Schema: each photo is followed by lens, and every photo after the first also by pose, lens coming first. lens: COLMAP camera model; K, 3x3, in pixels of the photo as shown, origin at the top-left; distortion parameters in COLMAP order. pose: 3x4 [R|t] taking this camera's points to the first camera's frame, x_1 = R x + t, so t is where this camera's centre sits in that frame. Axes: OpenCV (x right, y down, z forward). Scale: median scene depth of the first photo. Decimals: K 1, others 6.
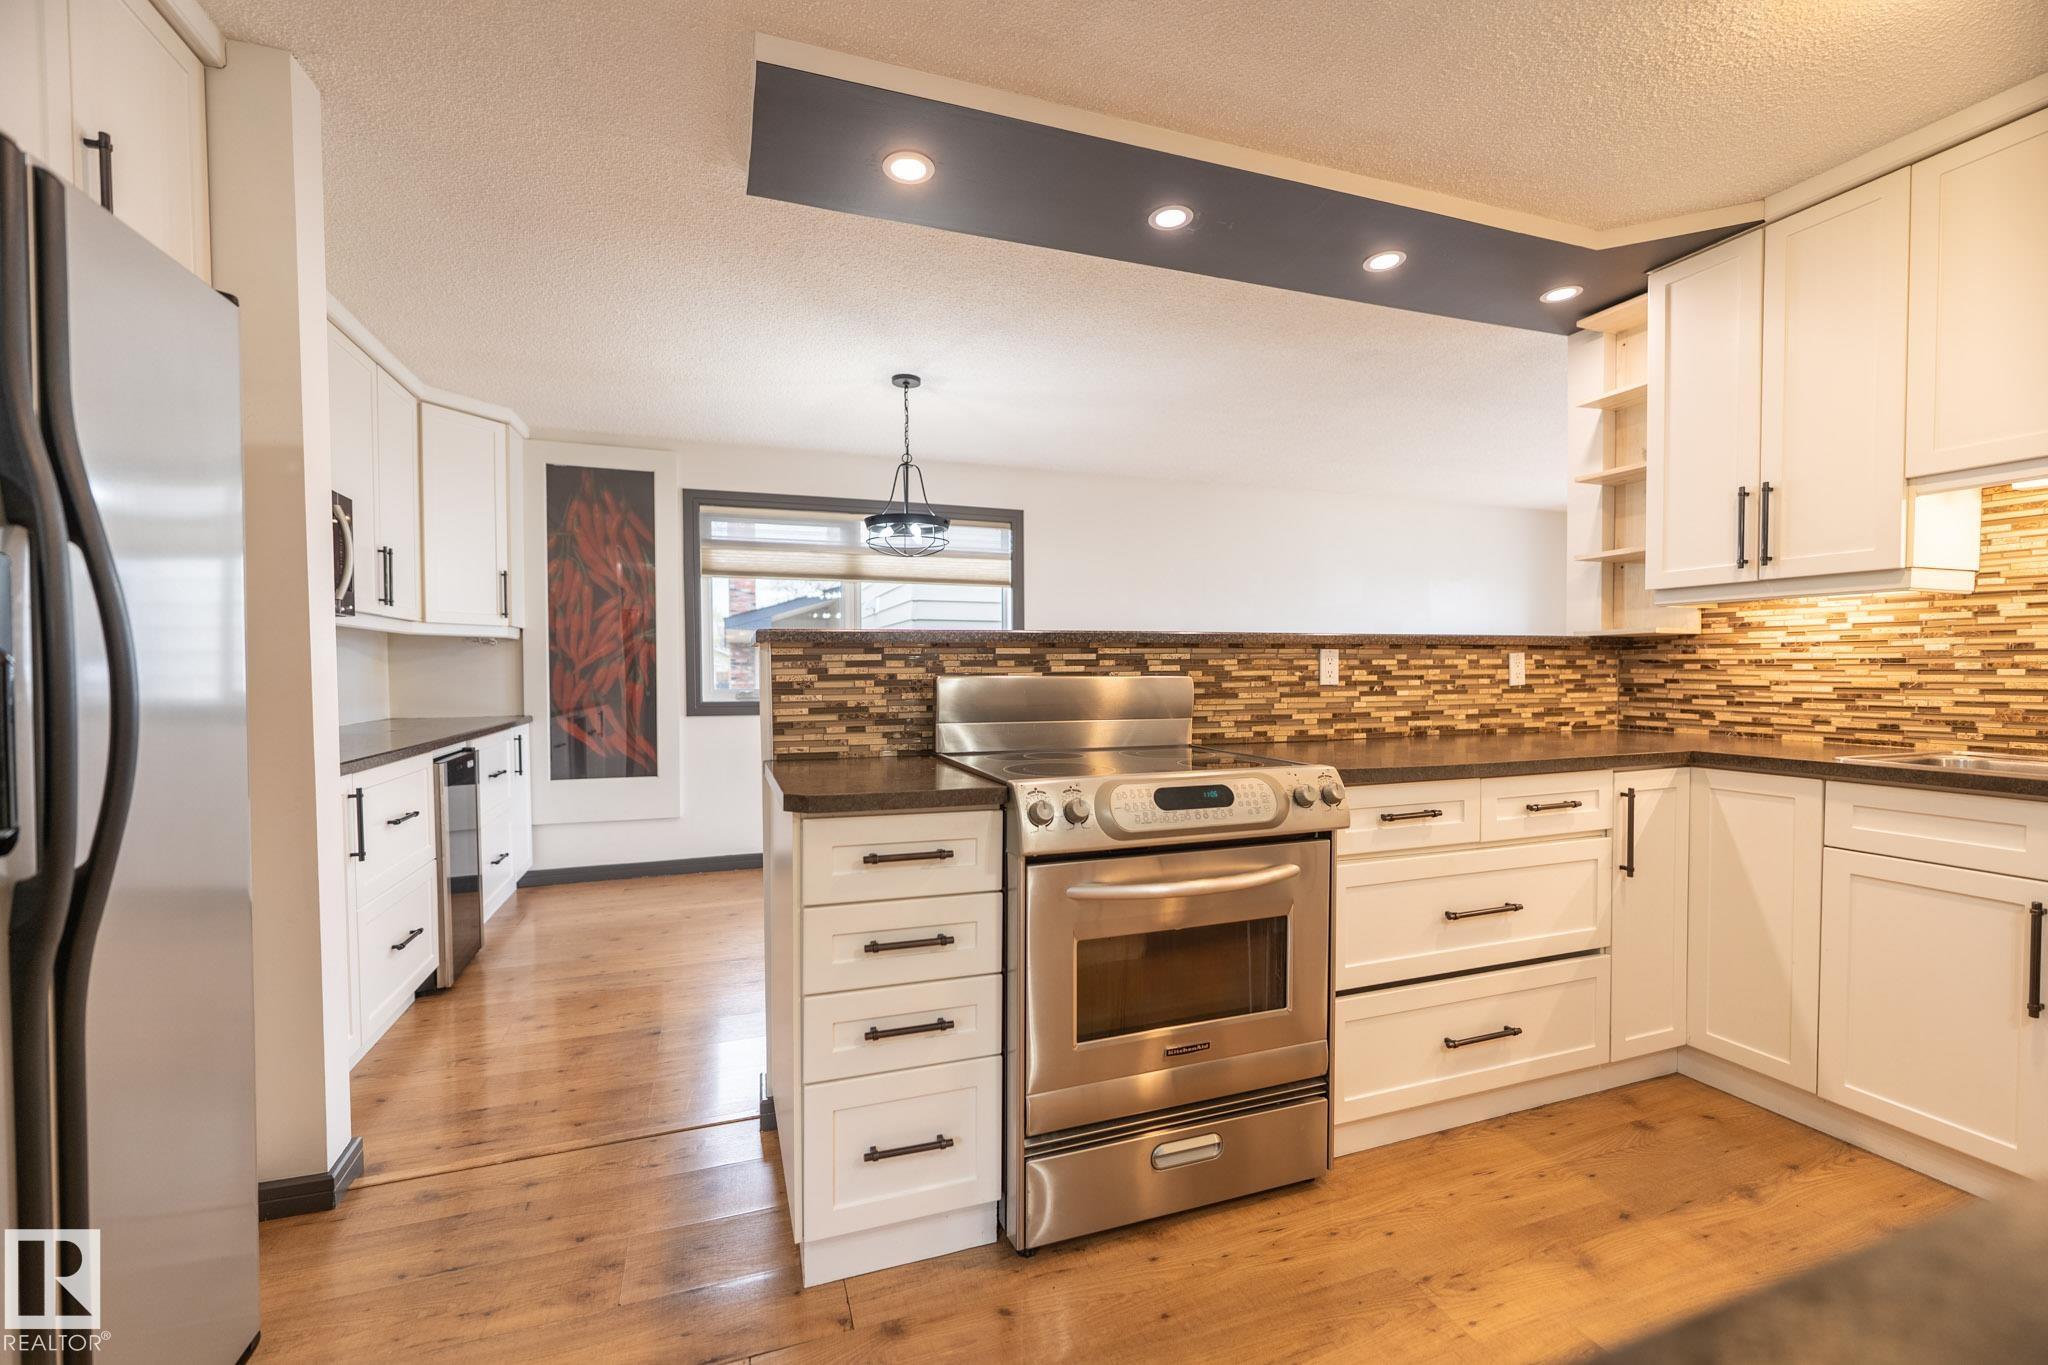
lens RADIAL K [[831.8, 0, 1010.1], [0, 831.8, 693.6], [0, 0, 1]] dist [0.001080, -0.001264]
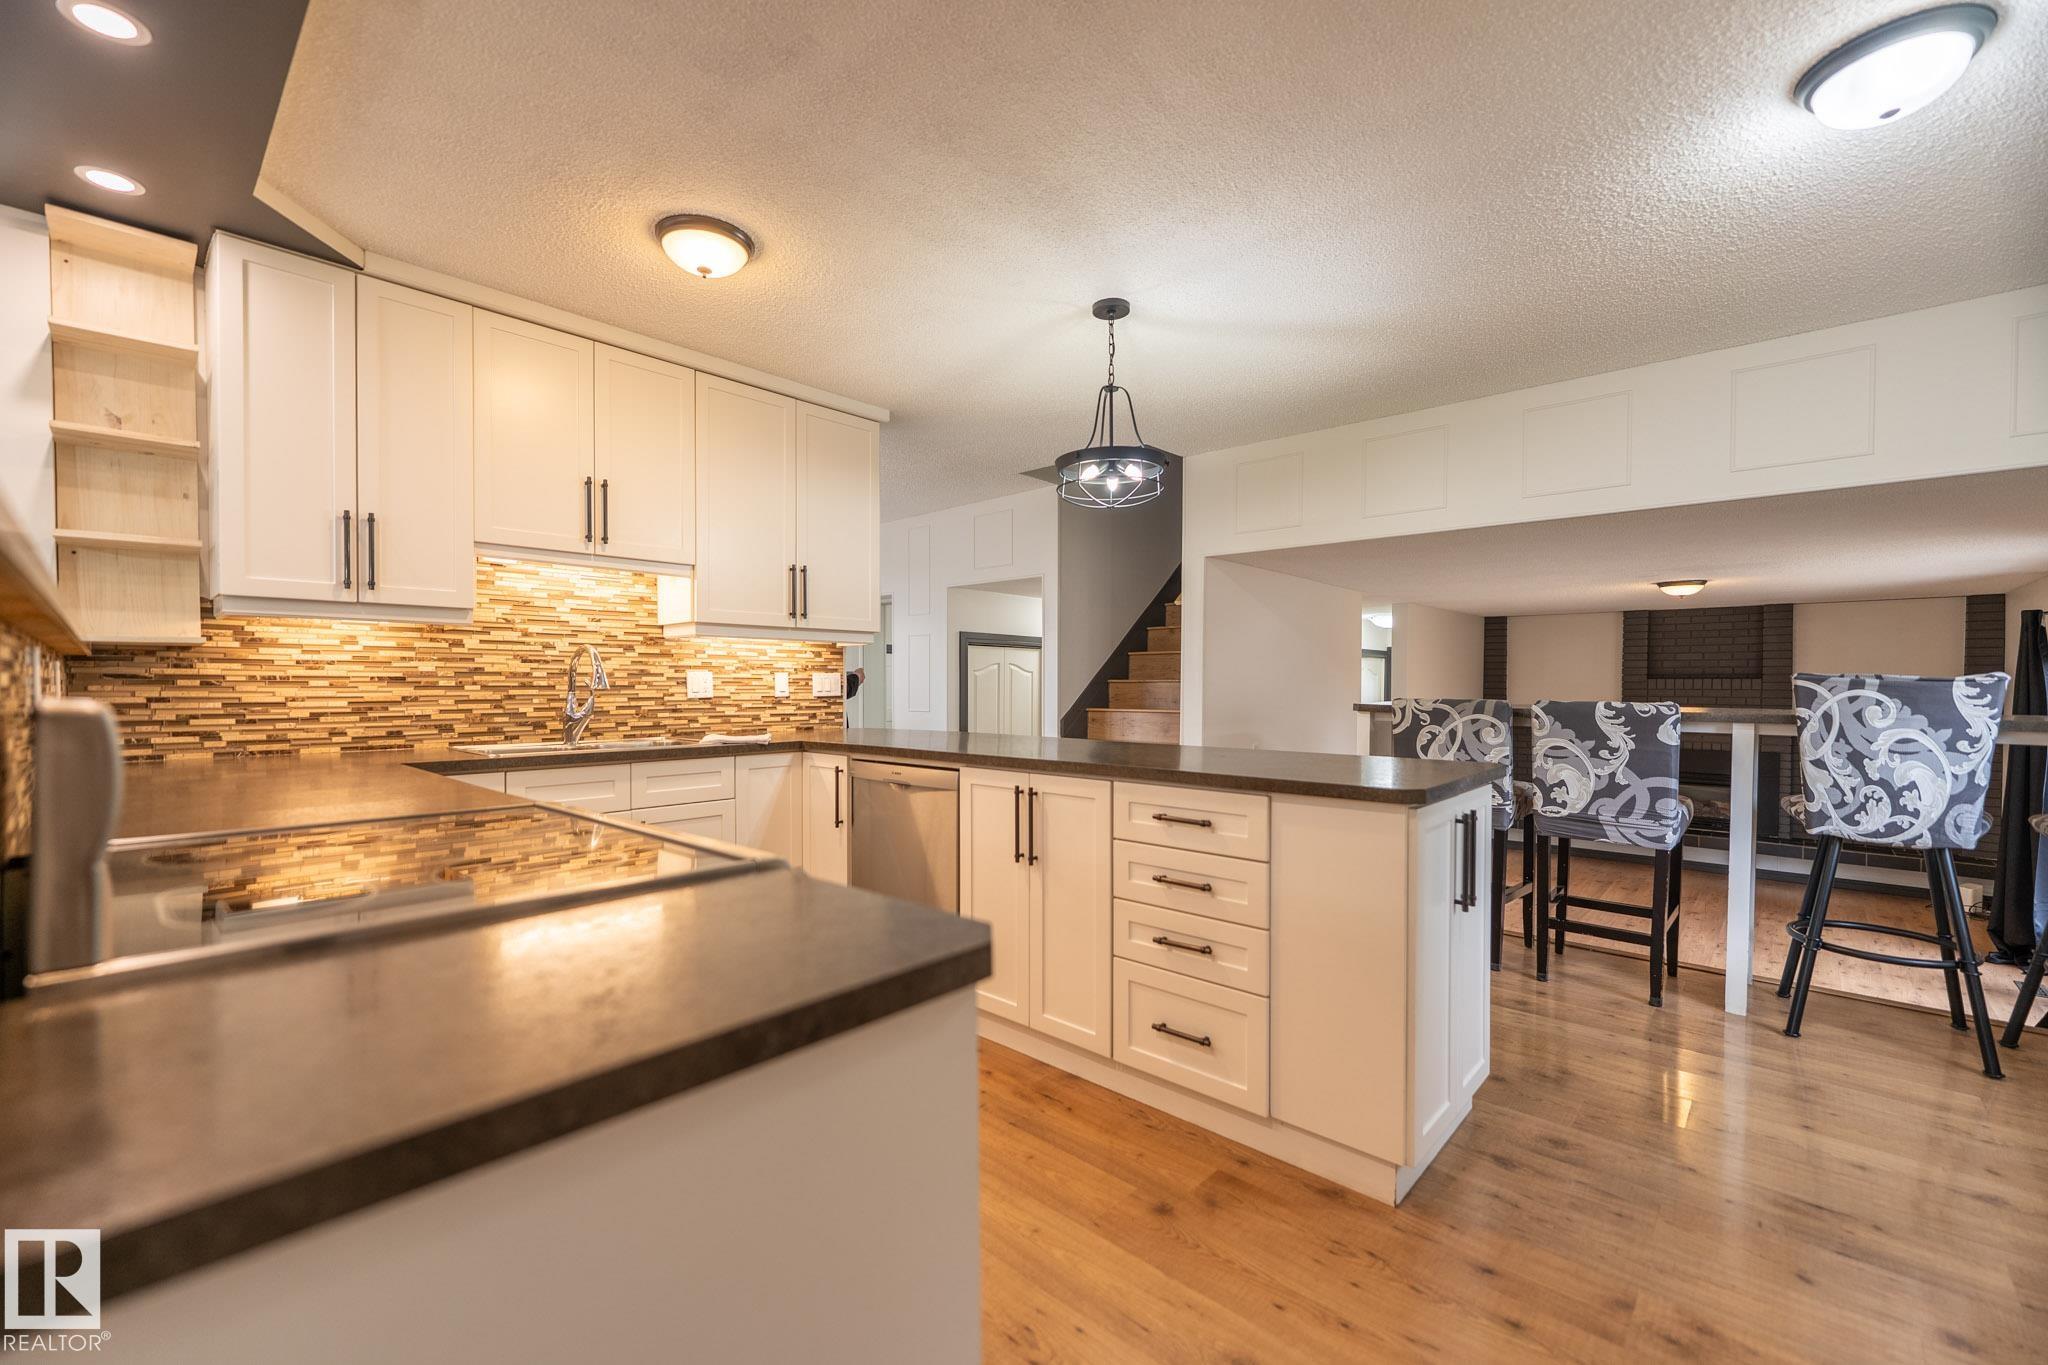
lens RADIAL K [[831.8, 0, 1013.1], [0, 831.8, 696.7], [0, 0, 1]] dist [0.001080, -0.001264]
pose [[-0.462979, -0.010342, 0.886309, -0.396462], [0.026366, 0.999329, 0.025434, -0.018415], [-0.885977, 0.035144, -0.462396, 0.687500]]
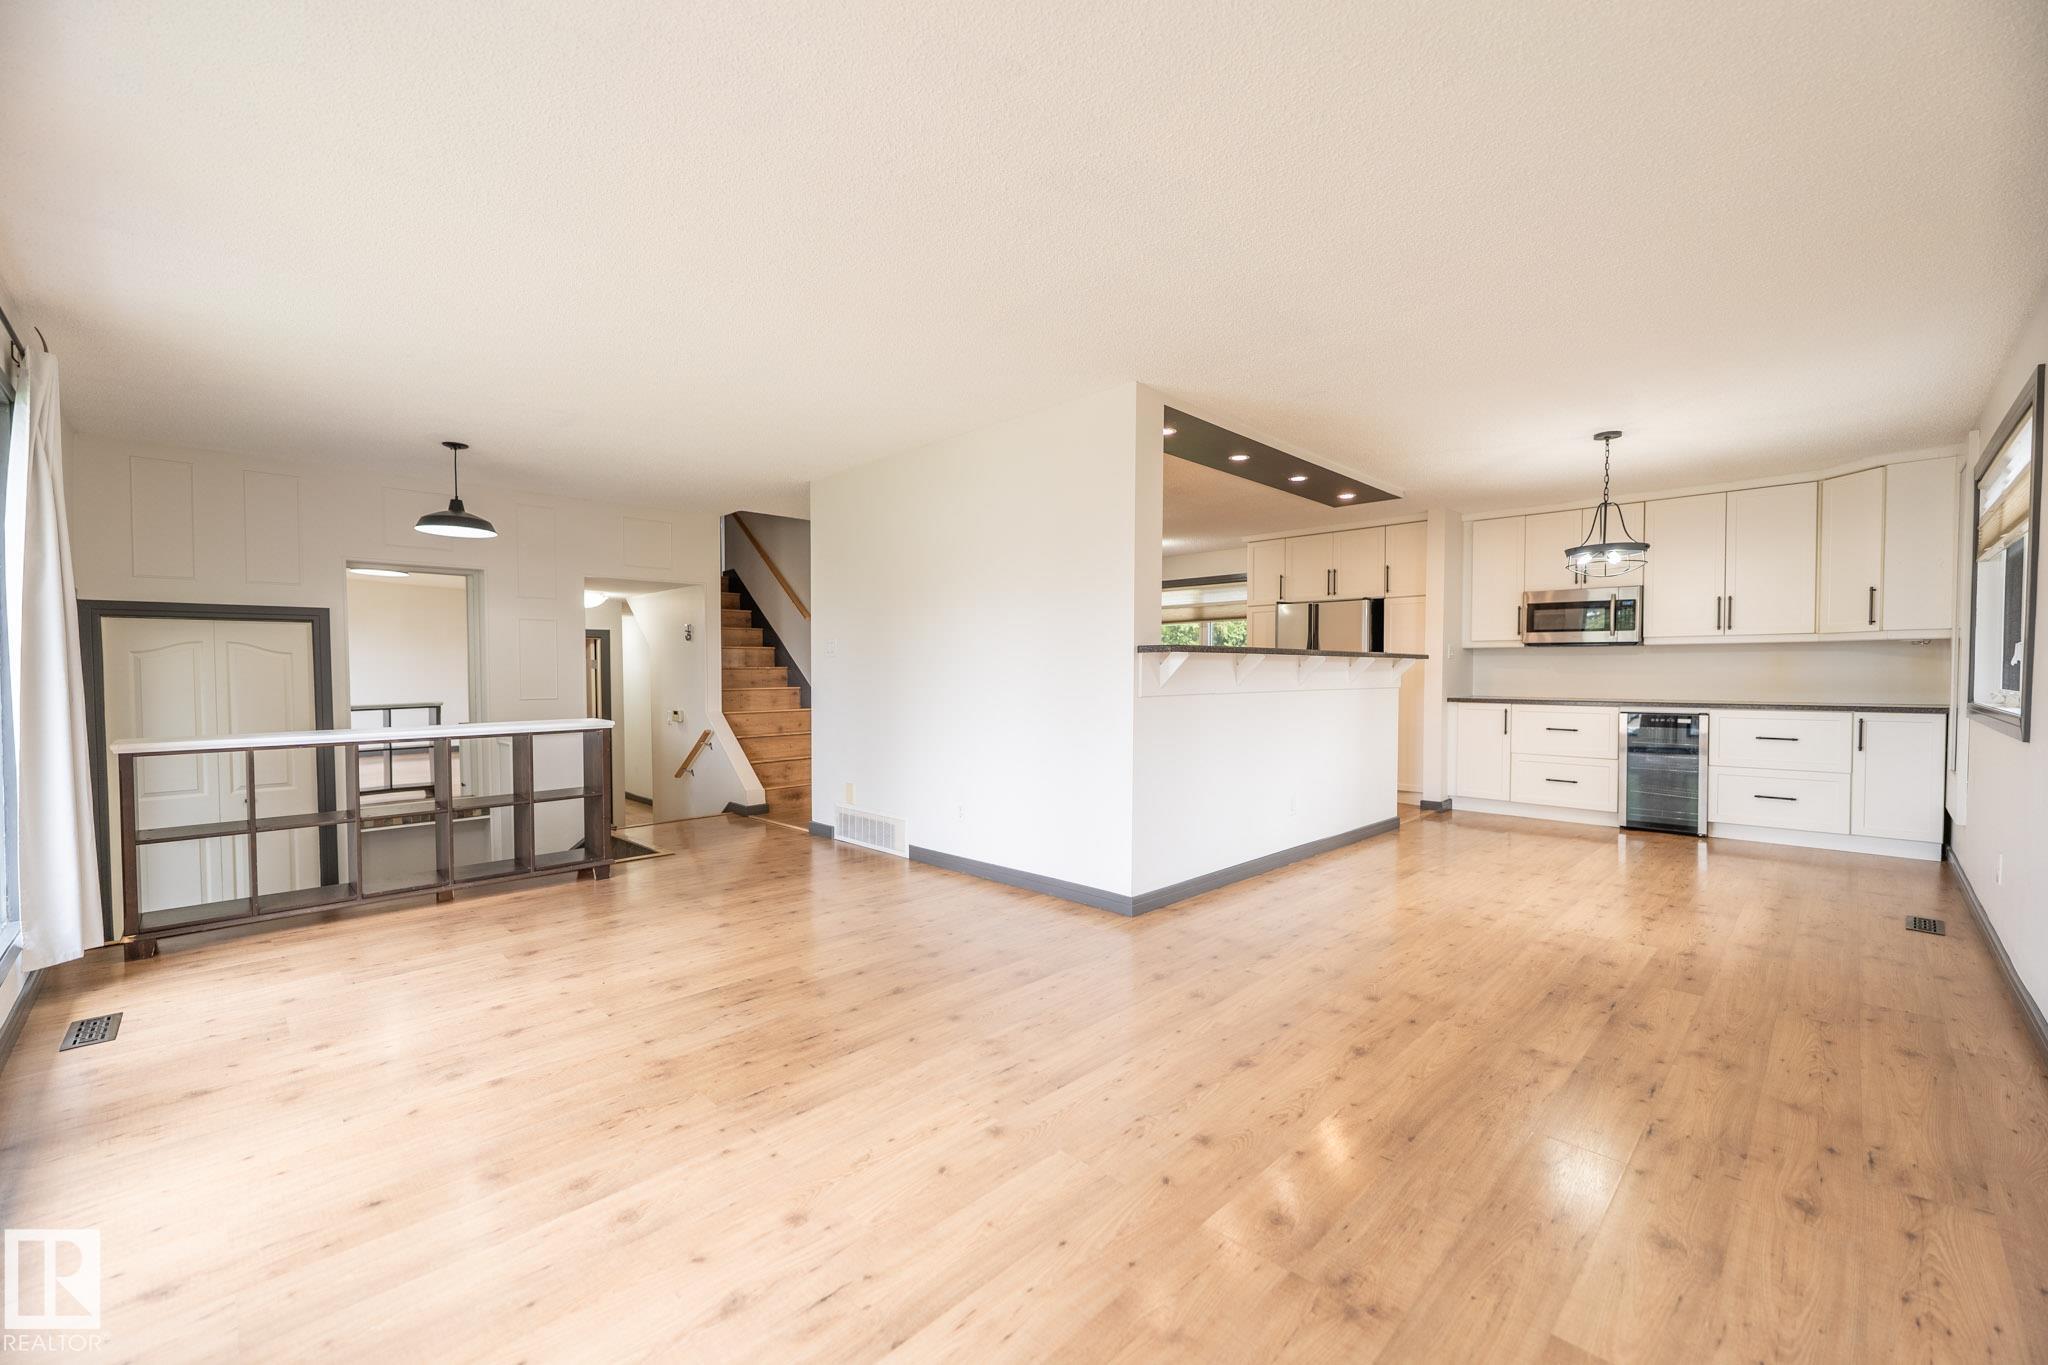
lens RADIAL K [[831.8, 0, 1015.9], [0, 831.8, 695.3], [0, 0, 1]] dist [0.001080, -0.001264]
pose [[-0.902104, 0.018885, -0.431105, 1.706399], [-0.006607, 0.998320, 0.057559, -0.075941], [0.431468, 0.054772, -0.900464, 2.462174]]
